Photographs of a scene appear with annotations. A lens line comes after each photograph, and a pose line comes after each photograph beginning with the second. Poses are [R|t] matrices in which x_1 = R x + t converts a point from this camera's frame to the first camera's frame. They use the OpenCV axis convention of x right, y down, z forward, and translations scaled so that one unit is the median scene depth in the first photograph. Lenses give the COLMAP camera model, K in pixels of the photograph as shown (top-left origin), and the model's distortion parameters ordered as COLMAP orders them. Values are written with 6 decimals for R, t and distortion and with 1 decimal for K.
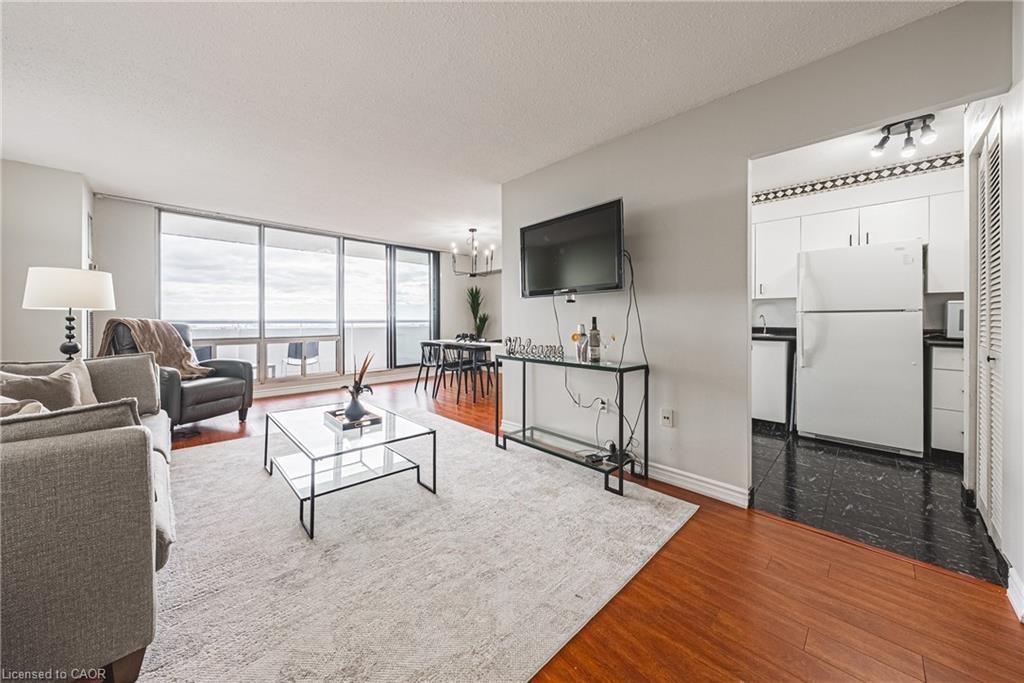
lens RADIAL K [[353.9, 0, 510.7], [0, 353.9, 320.4], [0, 0, 1]] dist [0.000631, 0.000043]
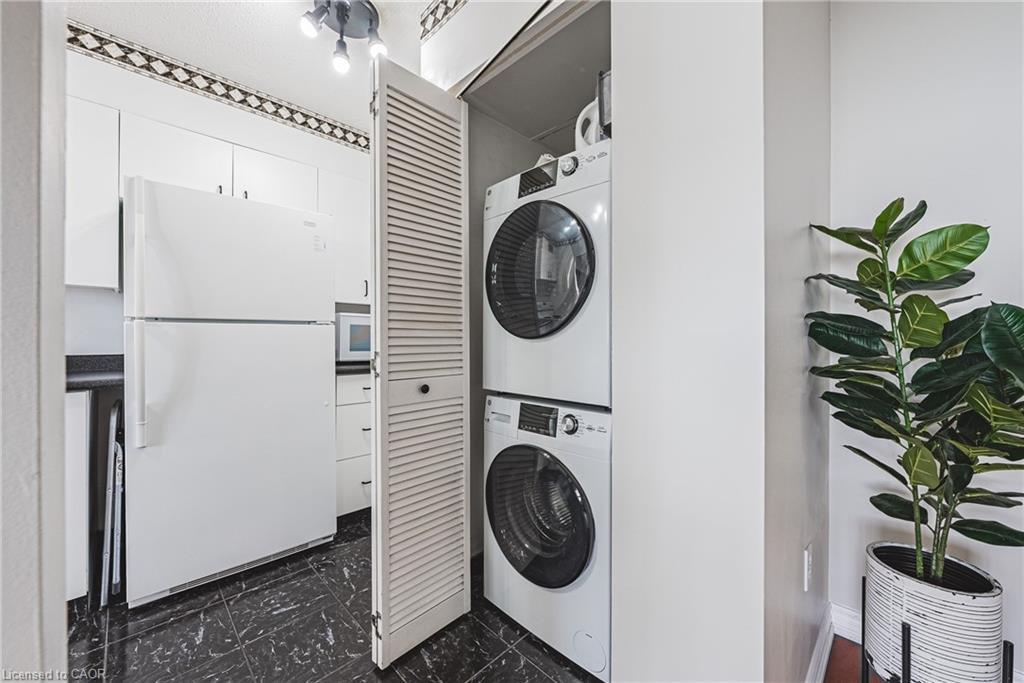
lens RADIAL K [[381.7, 0, 507.3], [0, 381.7, 338.6], [0, 0, 1]] dist [-0.000829, -0.000083]
pose [[-0.017986, 0.000607, 0.999838, 0.358158], [0.002410, 0.999997, -0.000564, 0.002223], [-0.999835, 0.002400, -0.017988, 0.572435]]
